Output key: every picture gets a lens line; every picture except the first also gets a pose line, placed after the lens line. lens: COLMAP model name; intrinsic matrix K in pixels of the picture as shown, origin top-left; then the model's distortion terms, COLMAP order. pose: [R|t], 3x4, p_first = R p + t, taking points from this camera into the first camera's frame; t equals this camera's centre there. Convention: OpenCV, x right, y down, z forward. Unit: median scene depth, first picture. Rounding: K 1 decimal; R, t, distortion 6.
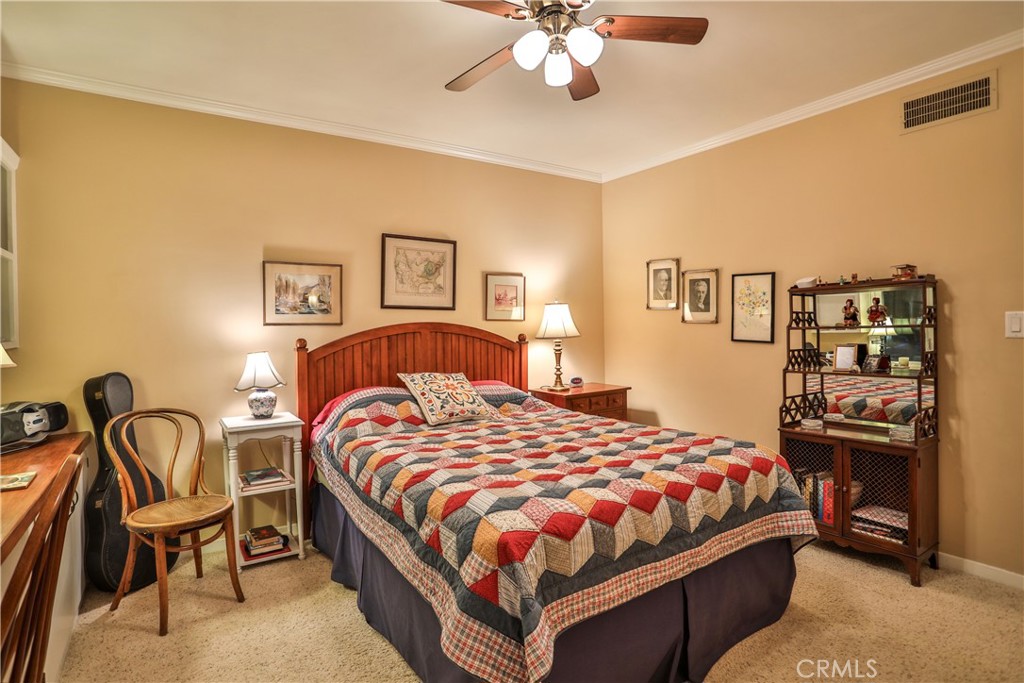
lens RADIAL K [[533.0, 0, 512.7], [0, 533.0, 333.8], [0, 0, 1]] dist [-0.079484, 0.041022]
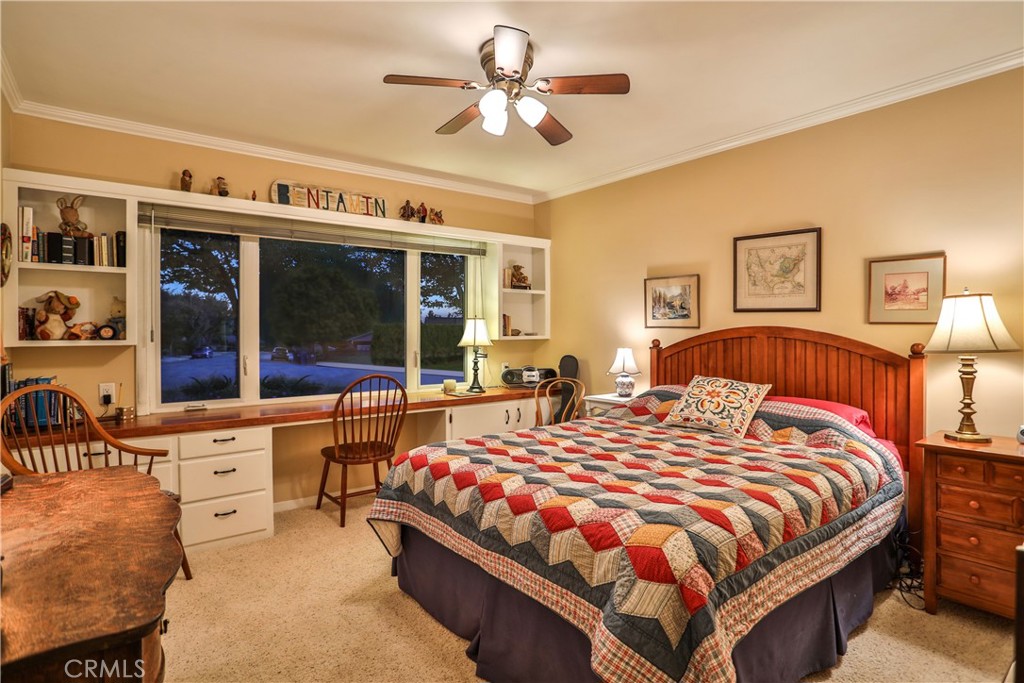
lens RADIAL K [[533.0, 0, 512.7], [0, 533.0, 333.8], [0, 0, 1]] dist [-0.079484, 0.041022]
pose [[0.062989, 0.022181, -0.997768, 0.729159], [-0.013446, 0.999681, 0.021374, -0.022463], [0.997924, 0.012070, 0.063267, 0.515317]]
